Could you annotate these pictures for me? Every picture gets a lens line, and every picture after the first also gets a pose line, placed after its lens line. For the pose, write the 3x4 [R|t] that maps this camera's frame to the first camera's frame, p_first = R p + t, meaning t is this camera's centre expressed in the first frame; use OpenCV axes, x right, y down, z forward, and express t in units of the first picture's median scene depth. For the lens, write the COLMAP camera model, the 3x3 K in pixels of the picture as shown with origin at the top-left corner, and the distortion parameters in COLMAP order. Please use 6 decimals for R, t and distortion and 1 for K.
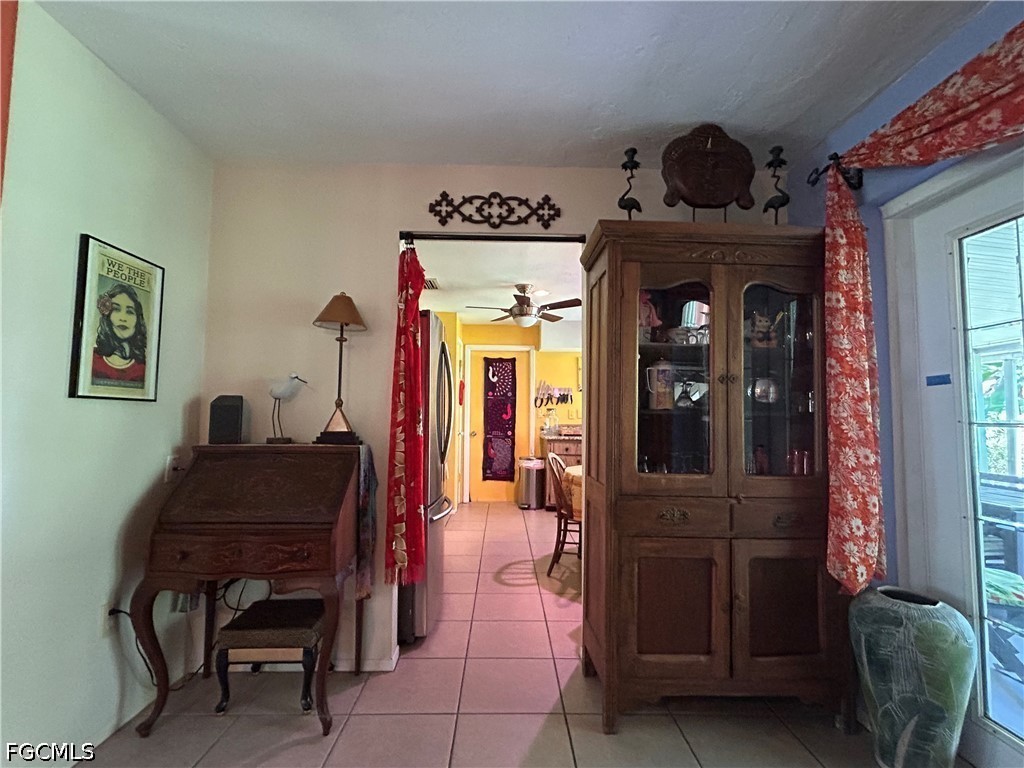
lens RADIAL K [[477.1, 0, 512.4], [0, 477.1, 385.3], [0, 0, 1]] dist [0.003687, -0.000280]
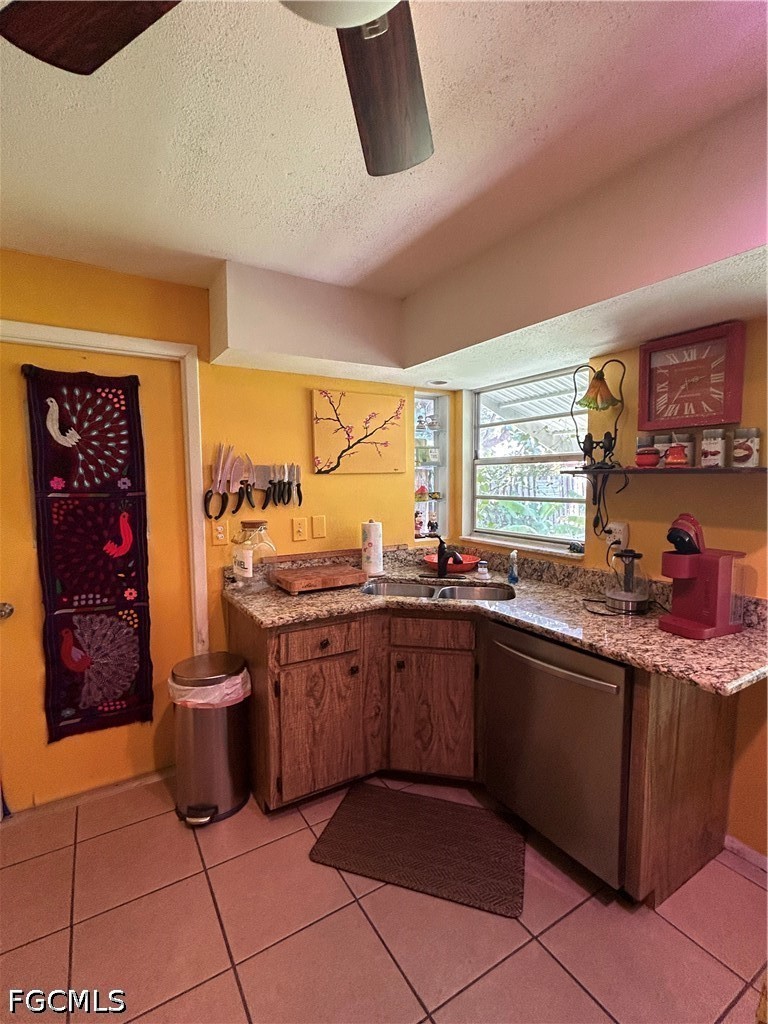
lens RADIAL K [[477.1, 0, 384.8], [0, 477.1, 515.7], [0, 0, 1]] dist [0.003687, -0.000280]
pose [[0.870199, -0.054101, 0.489721, -0.012169], [-0.012625, 0.991178, 0.131932, -0.006403], [-0.492539, -0.120990, 0.861839, 0.610651]]
